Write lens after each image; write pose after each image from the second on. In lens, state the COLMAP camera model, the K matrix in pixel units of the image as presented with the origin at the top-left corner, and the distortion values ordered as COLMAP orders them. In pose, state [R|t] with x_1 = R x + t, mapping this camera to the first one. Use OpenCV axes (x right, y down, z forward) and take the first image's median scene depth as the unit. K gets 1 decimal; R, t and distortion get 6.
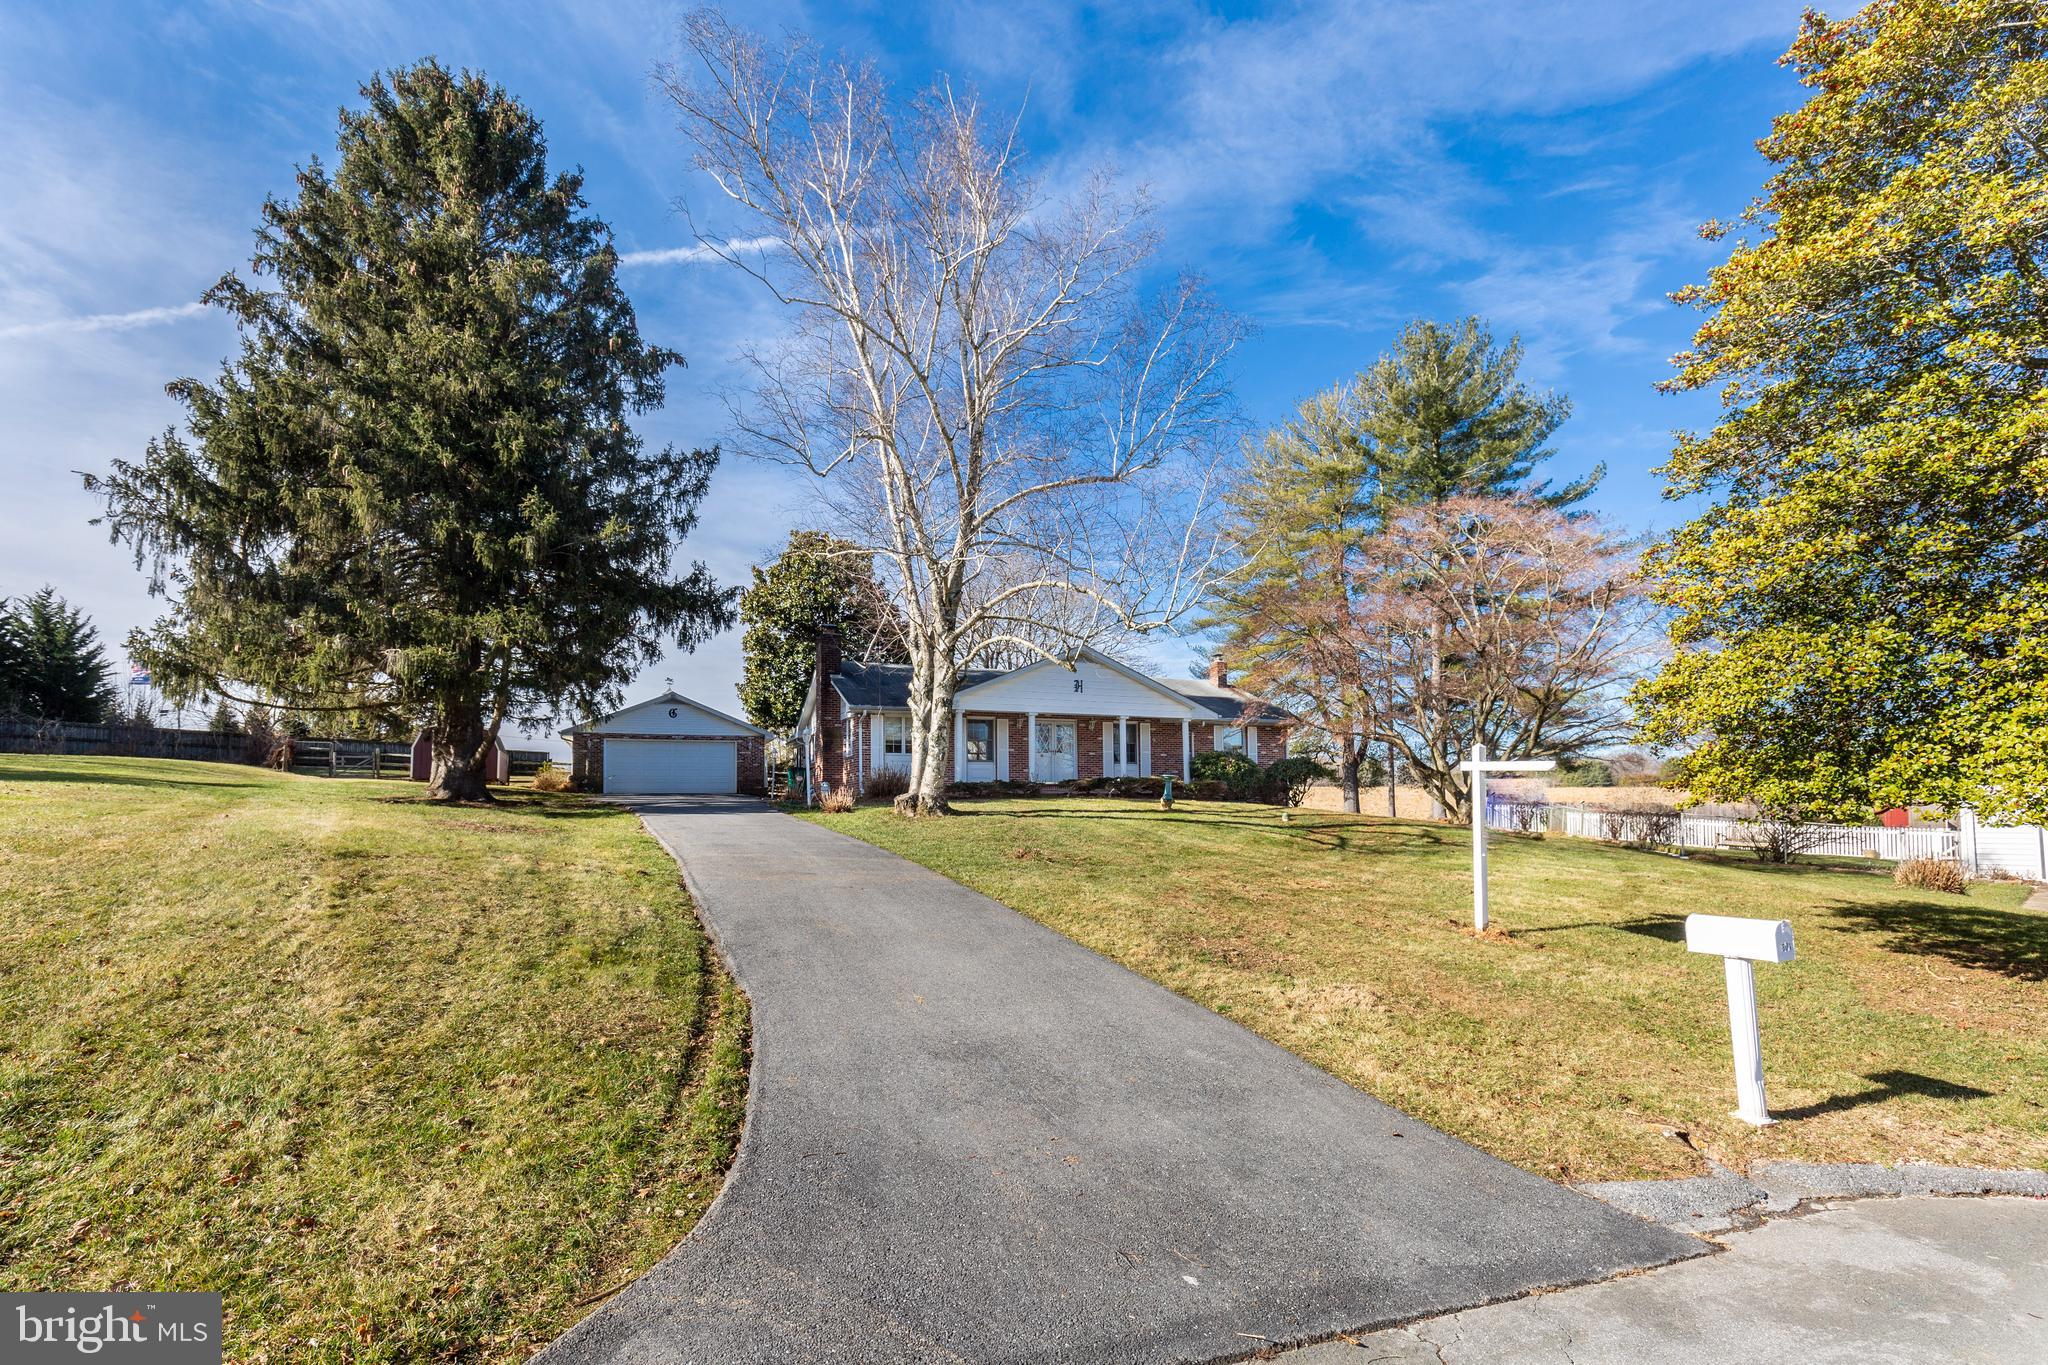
lens RADIAL K [[899.6, 0, 968.3], [0, 899.6, 707.1], [0, 0, 1]] dist [-0.007617, -0.000334]
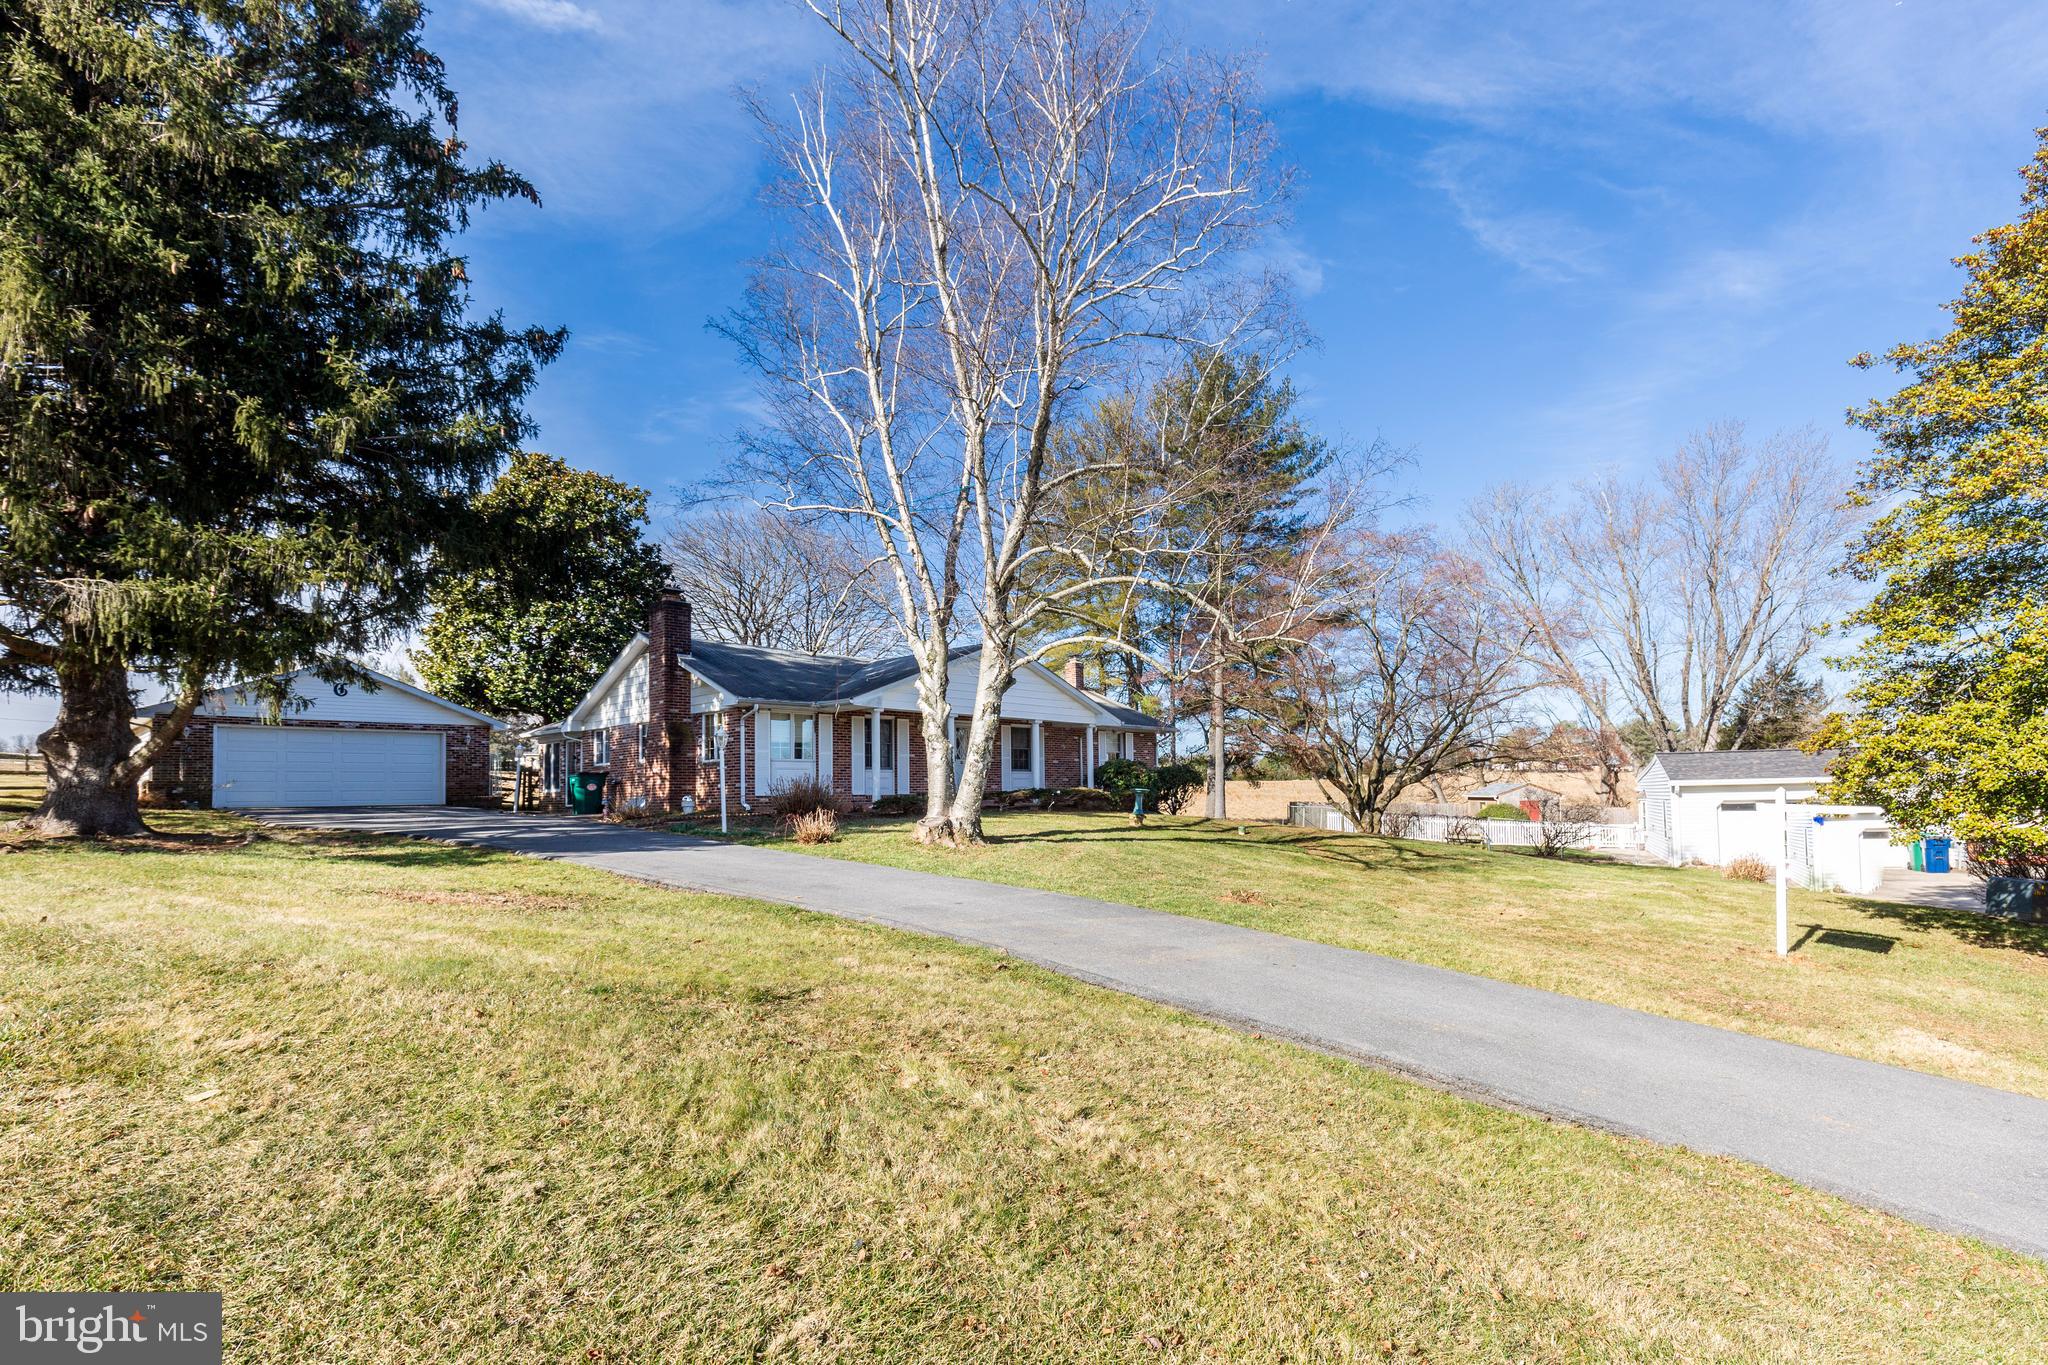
lens RADIAL K [[959.7, 0, 1022.3], [0, 959.7, 689.5], [0, 0, 1]] dist [-0.000524, -0.000699]
pose [[0.880124, 0.040955, 0.472973, -0.296694], [-0.041320, 0.999100, -0.009622, -0.010677], [-0.472942, -0.011075, 0.881024, 0.143222]]
